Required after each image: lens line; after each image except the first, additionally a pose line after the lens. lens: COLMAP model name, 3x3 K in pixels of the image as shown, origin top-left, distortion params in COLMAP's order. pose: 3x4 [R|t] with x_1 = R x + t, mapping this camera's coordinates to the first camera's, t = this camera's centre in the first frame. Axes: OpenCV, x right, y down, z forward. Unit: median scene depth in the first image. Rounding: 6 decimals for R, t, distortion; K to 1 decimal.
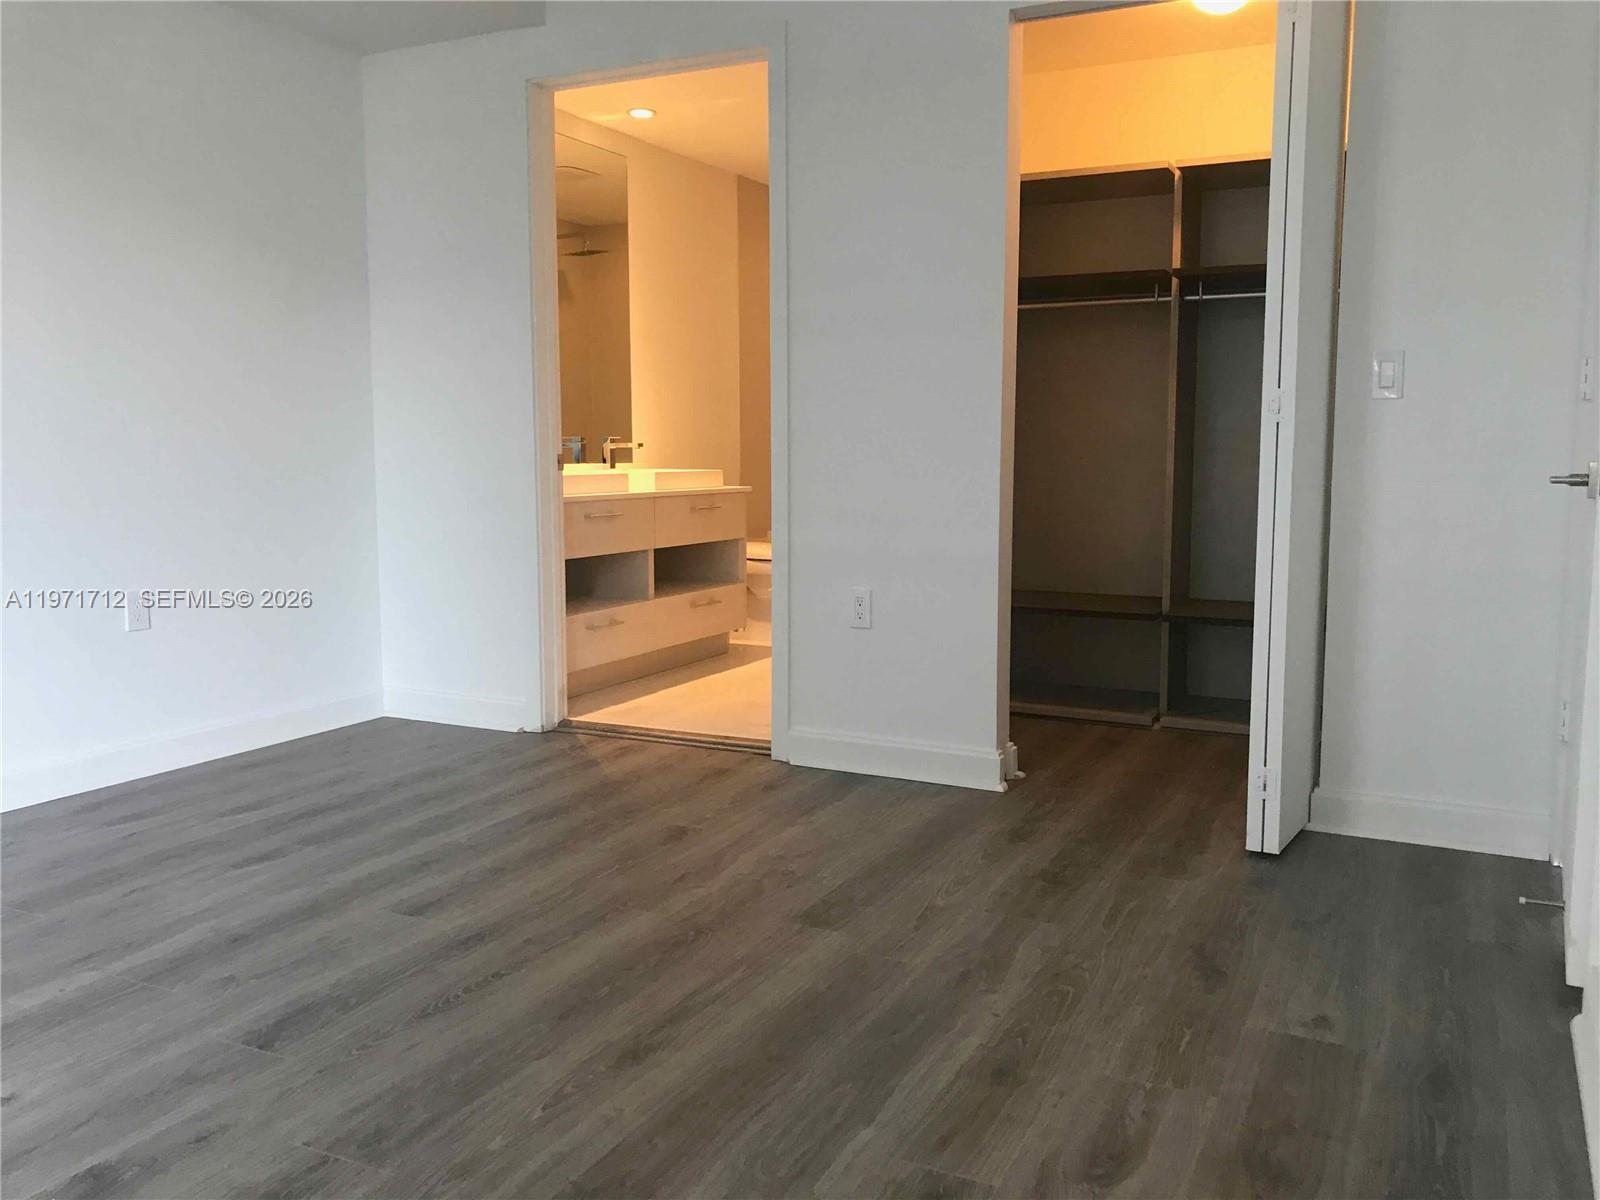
lens RADIAL K [[1326.6, 0, 800.0], [0, 1326.6, 600.0], [0, 0, 1]] dist [0.025553, -0.004127]
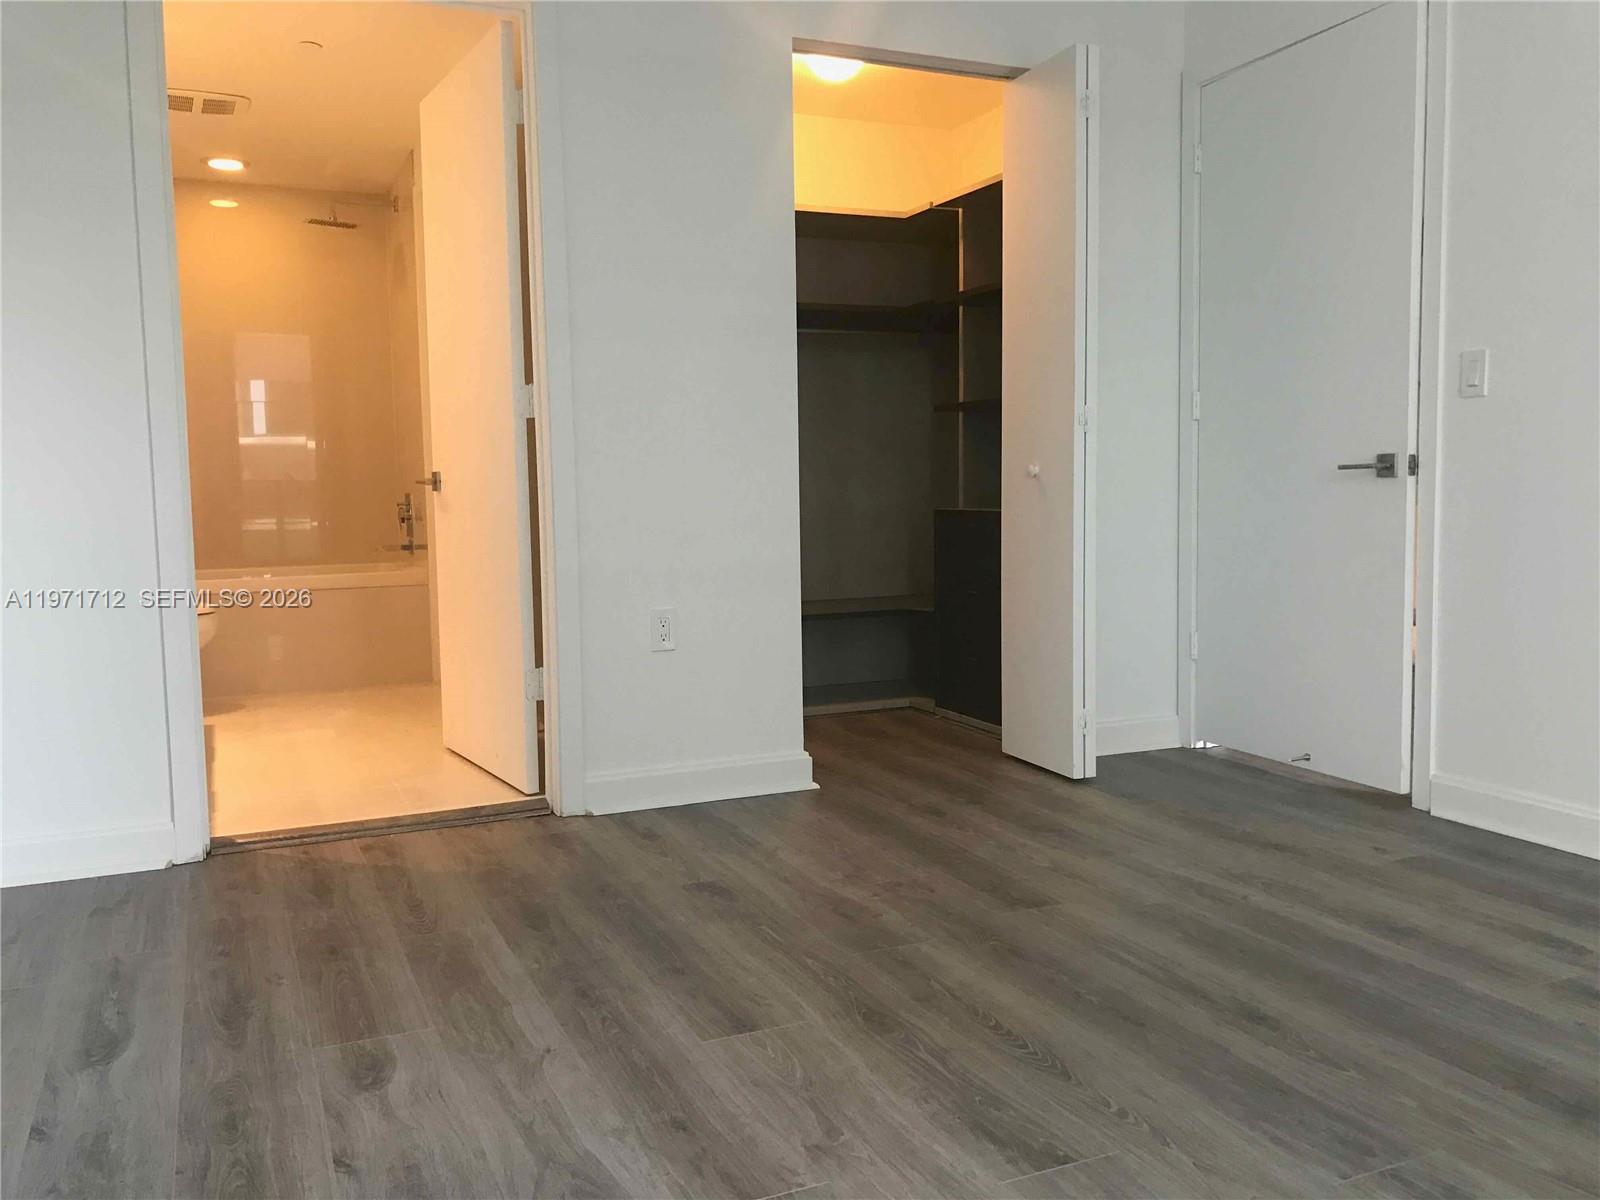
lens RADIAL K [[1304.1, 0, 800.0], [0, 1304.1, 600.0], [0, 0, 1]] dist [0.014386, 0.017927]
pose [[0.628106, -0.078640, 0.774144, -0.876380], [0.102747, 0.994551, 0.017665, -0.032803], [-0.771314, 0.068446, 0.632763, 0.468214]]
